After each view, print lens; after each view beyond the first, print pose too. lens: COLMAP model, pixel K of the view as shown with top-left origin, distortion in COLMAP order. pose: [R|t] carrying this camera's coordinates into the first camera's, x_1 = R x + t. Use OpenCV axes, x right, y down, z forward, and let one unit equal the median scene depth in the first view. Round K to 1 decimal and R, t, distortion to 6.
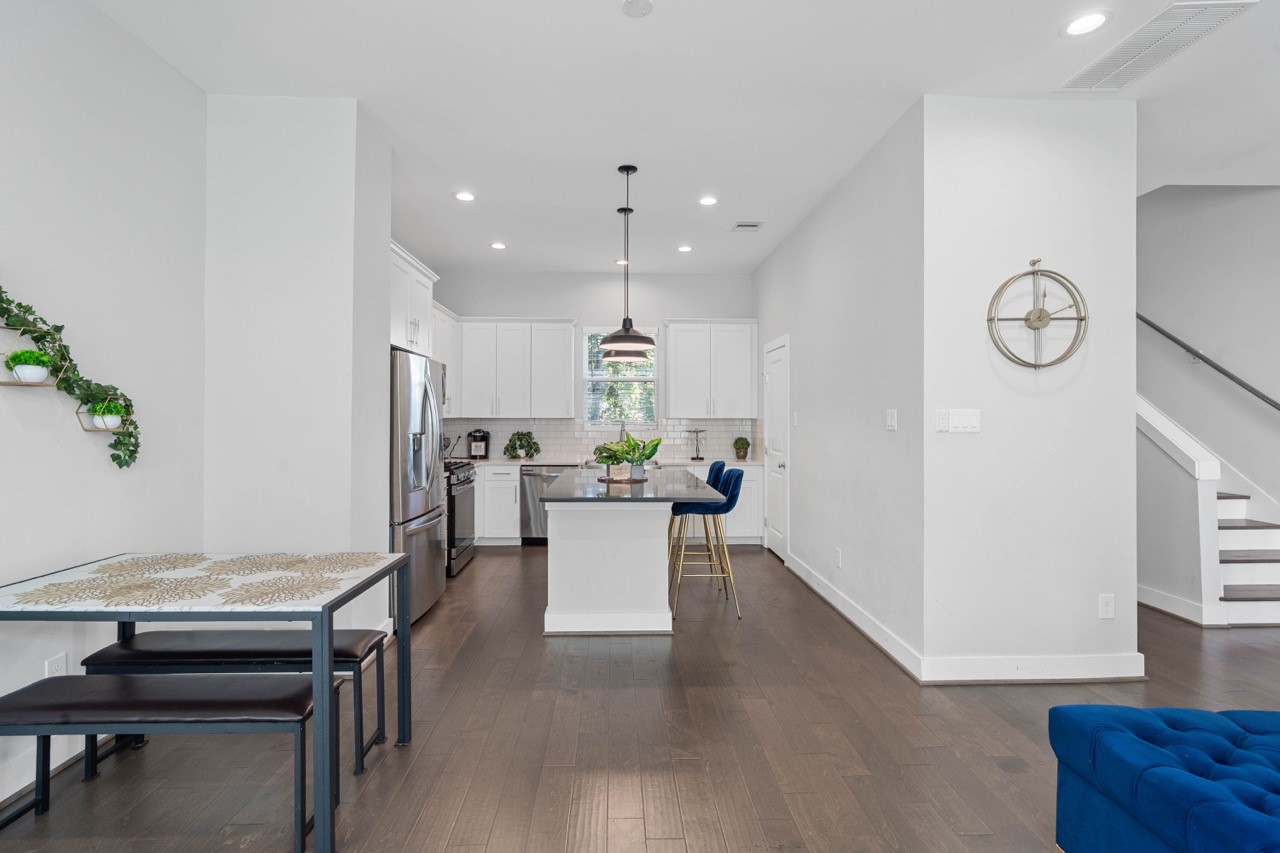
lens RADIAL K [[601.9, 0, 639.5], [0, 601.9, 414.4], [0, 0, 1]] dist [-0.007473, 0.003162]
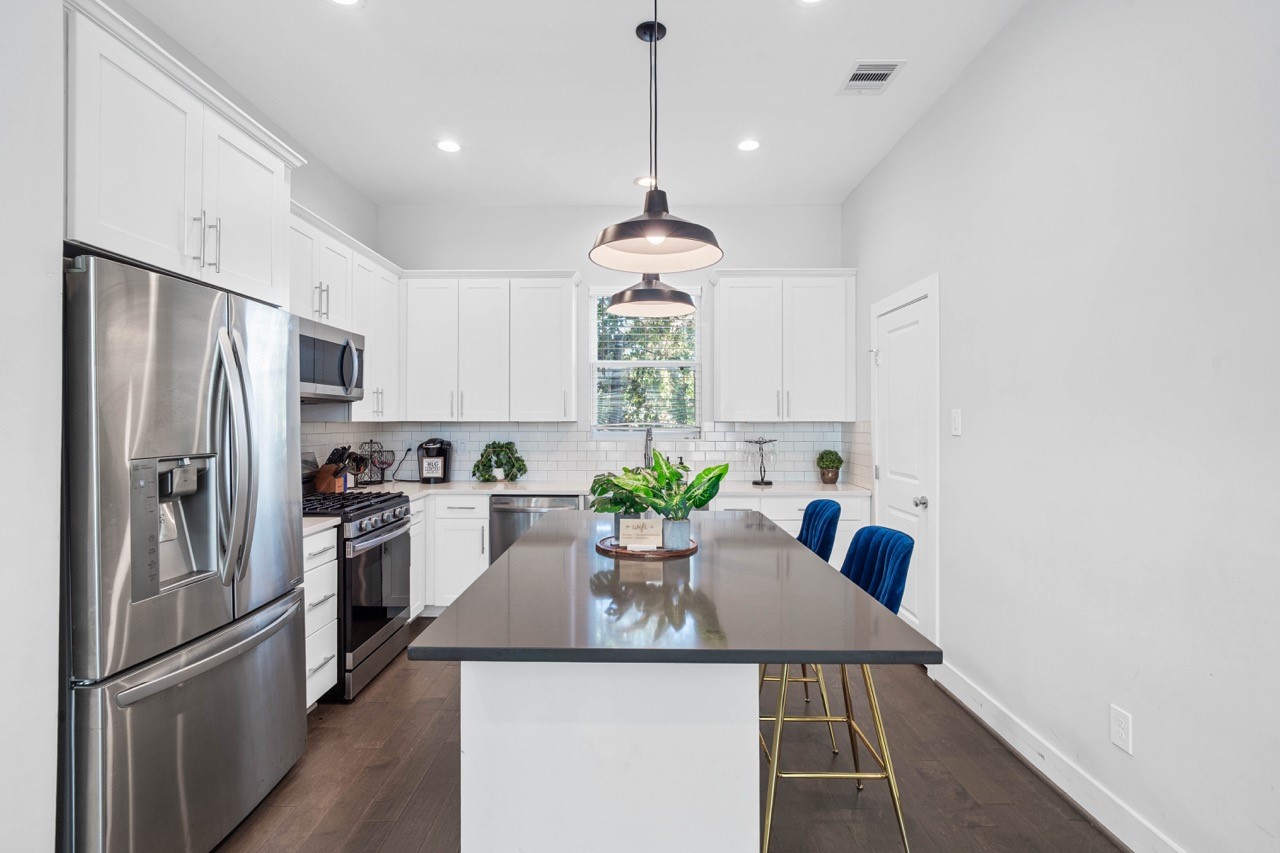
lens RADIAL K [[601.9, 0, 639.2], [0, 601.9, 420.4], [0, 0, 1]] dist [-0.007473, 0.003162]
pose [[0.998944, -0.001575, -0.045916, -0.010519], [0.001753, 0.999991, 0.003850, 0.003200], [0.045909, -0.003926, 0.998938, 0.472469]]
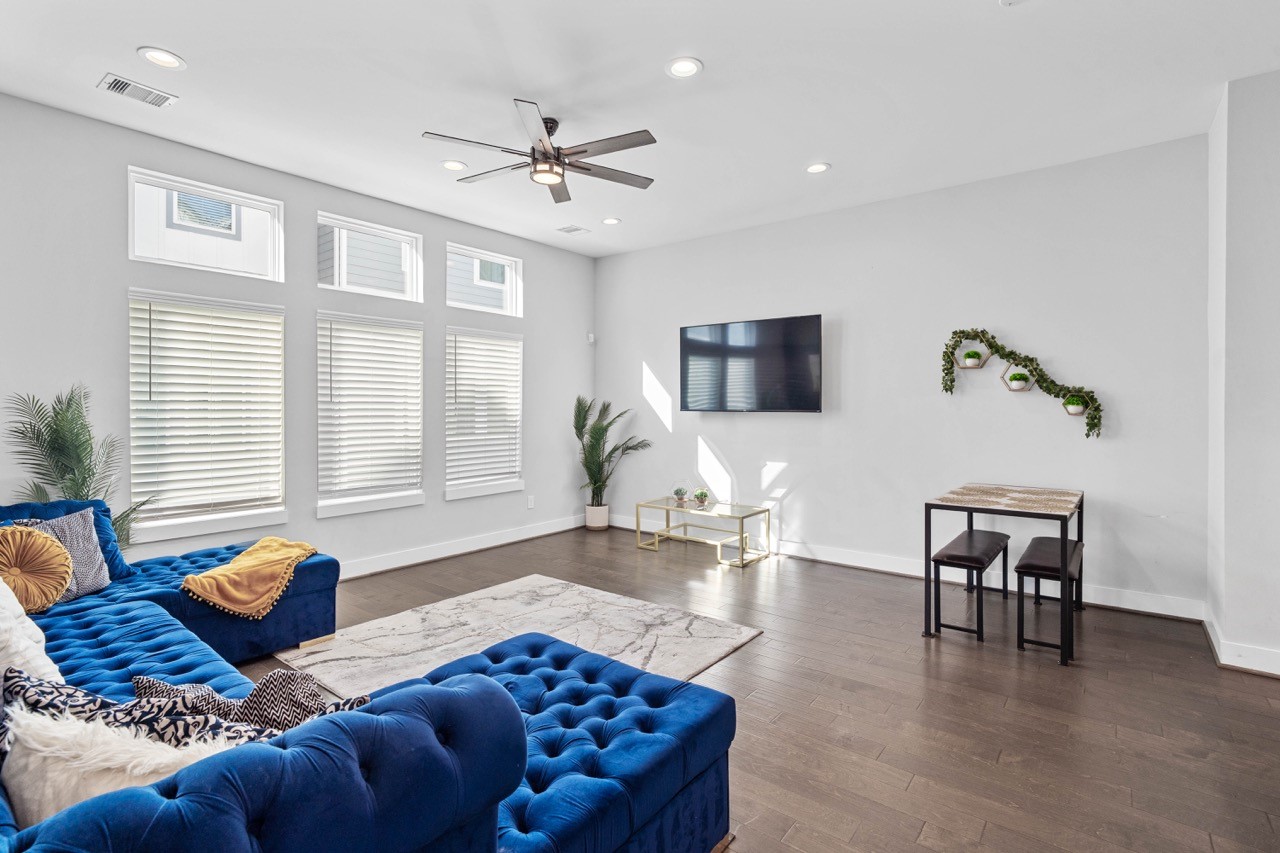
lens RADIAL K [[601.9, 0, 635.1], [0, 601.9, 415.8], [0, 0, 1]] dist [-0.007473, 0.003162]
pose [[-0.657954, 0.011190, -0.752975, 0.596174], [0.005701, 0.999935, 0.009879, 0.003761], [0.753037, 0.002207, -0.657975, 0.596268]]
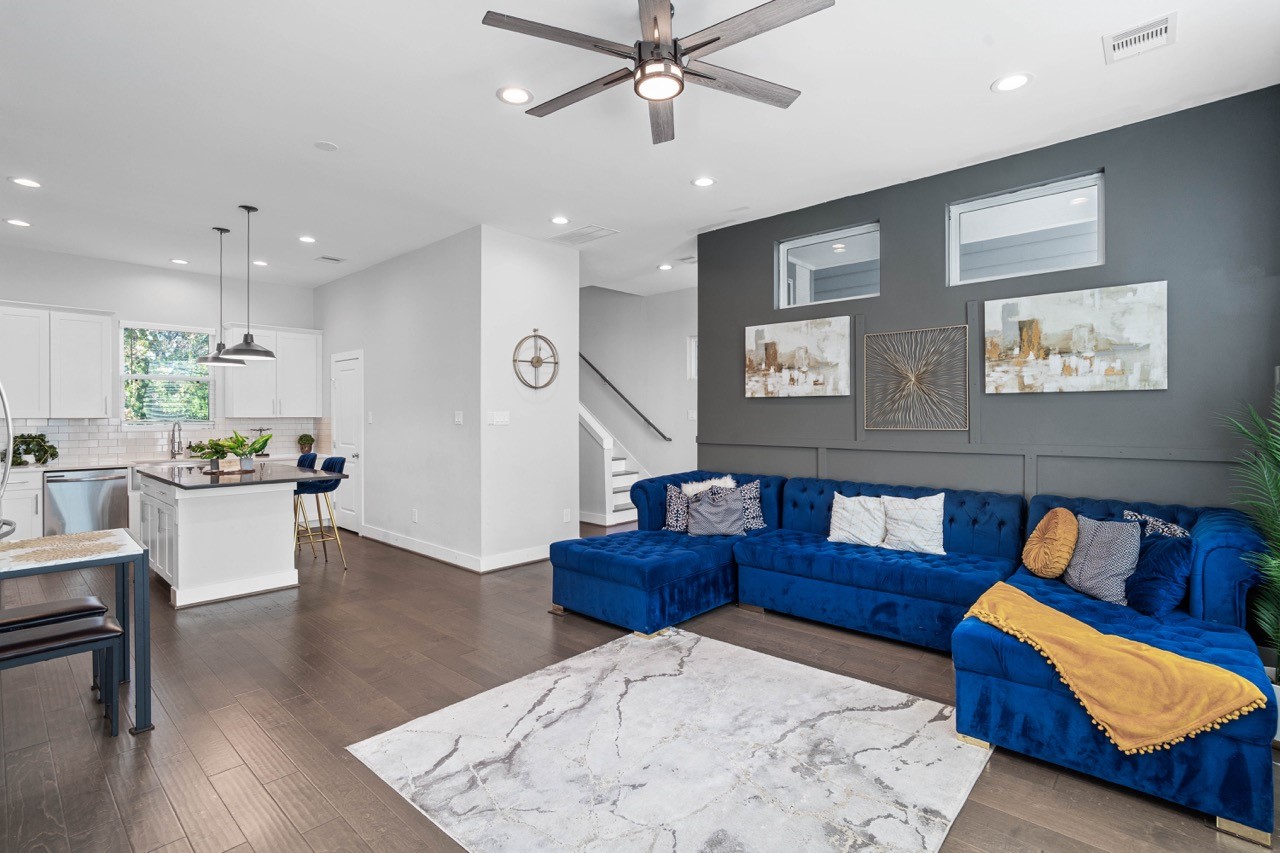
lens RADIAL K [[601.9, 0, 629.6], [0, 601.9, 414.0], [0, 0, 1]] dist [-0.007473, 0.003162]
pose [[0.712833, -0.000198, 0.701333, -0.262963], [-0.001061, 0.999999, 0.001361, -0.003216], [-0.701333, -0.001715, 0.712832, -0.314116]]
